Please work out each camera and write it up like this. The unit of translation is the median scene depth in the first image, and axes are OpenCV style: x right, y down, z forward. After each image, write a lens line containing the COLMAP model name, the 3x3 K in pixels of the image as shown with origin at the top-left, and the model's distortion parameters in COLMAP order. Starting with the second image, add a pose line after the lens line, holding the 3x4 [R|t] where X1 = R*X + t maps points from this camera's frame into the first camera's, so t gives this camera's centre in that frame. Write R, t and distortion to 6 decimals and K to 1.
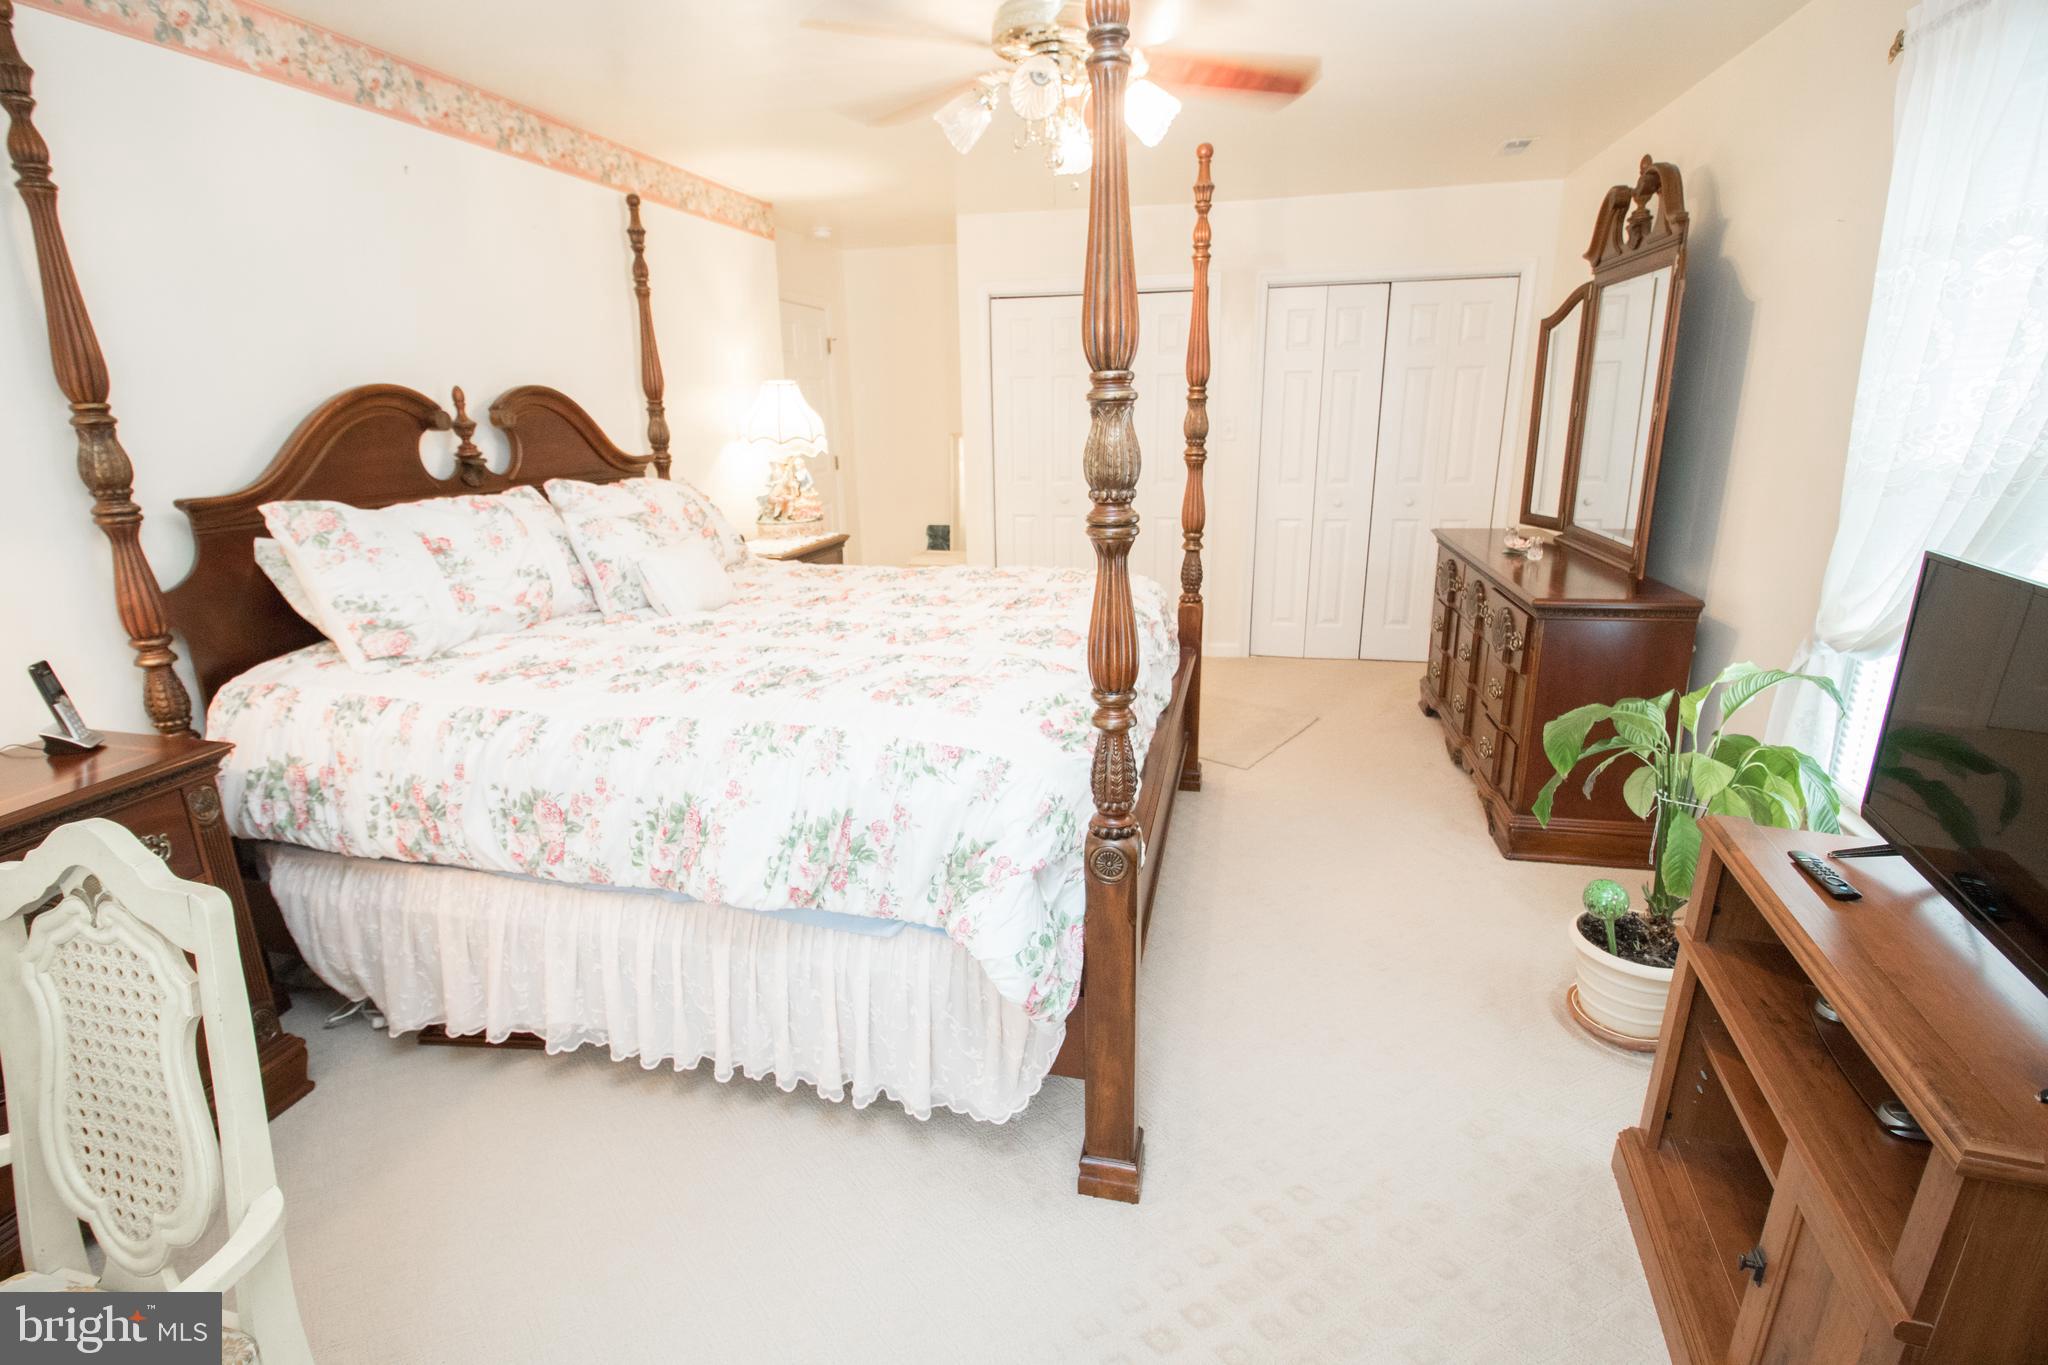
lens RADIAL K [[947.3, 0, 1022.1], [0, 947.3, 675.0], [0, 0, 1]] dist [-0.002977, -0.009091]
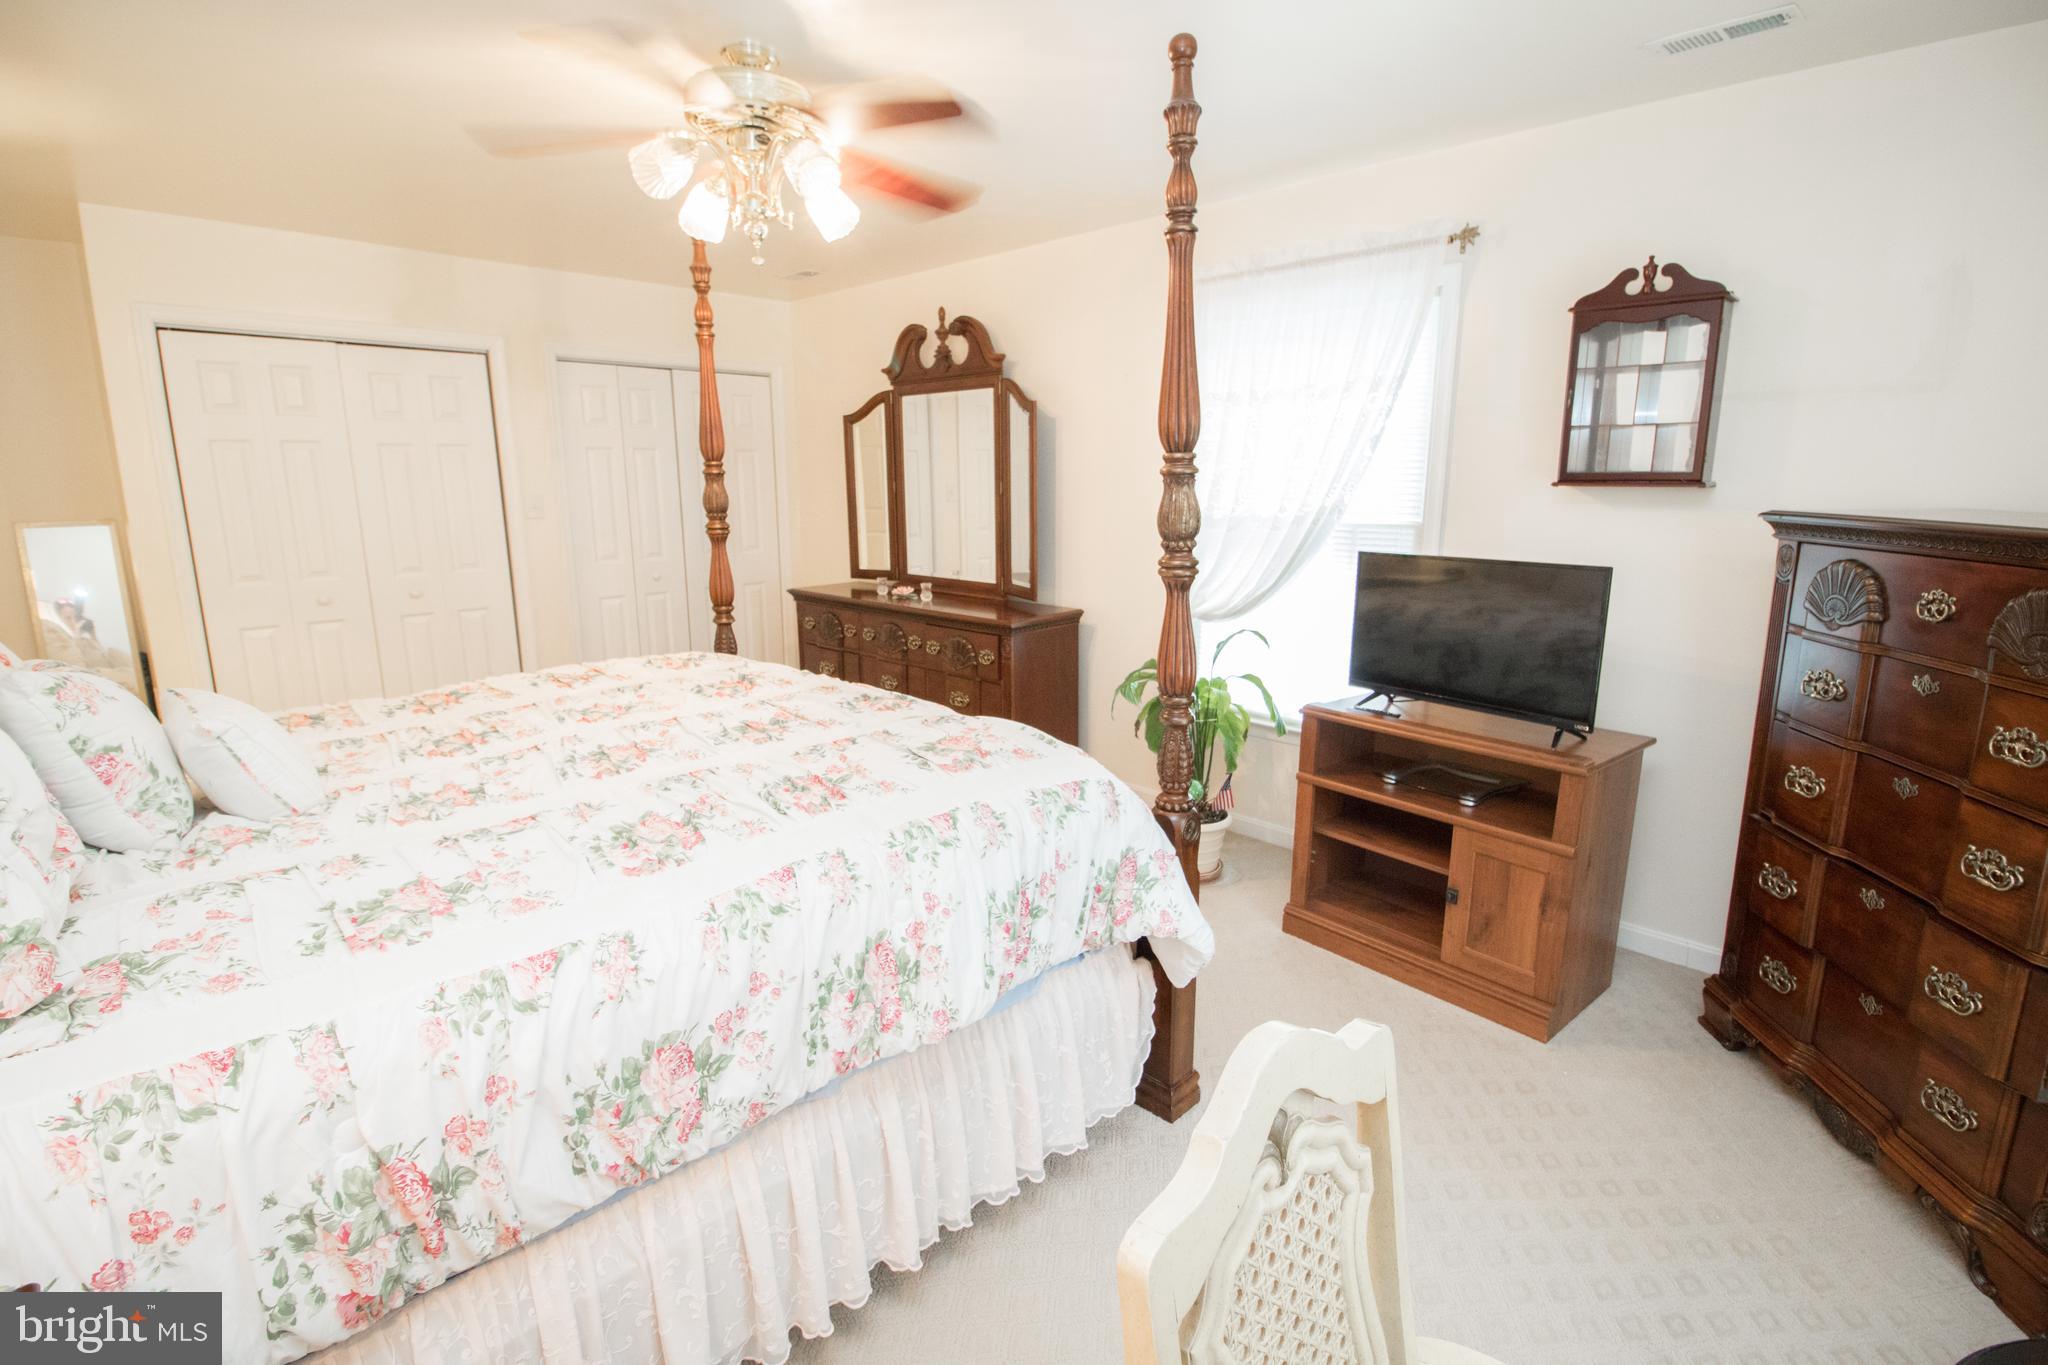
lens RADIAL K [[947.3, 0, 1022.1], [0, 947.3, 675.0], [0, 0, 1]] dist [-0.002977, -0.009091]
pose [[0.508368, -0.161571, 0.845847, -0.848395], [0.228792, 0.972281, 0.048214, -0.093059], [-0.830190, 0.169012, 0.531243, 0.374488]]
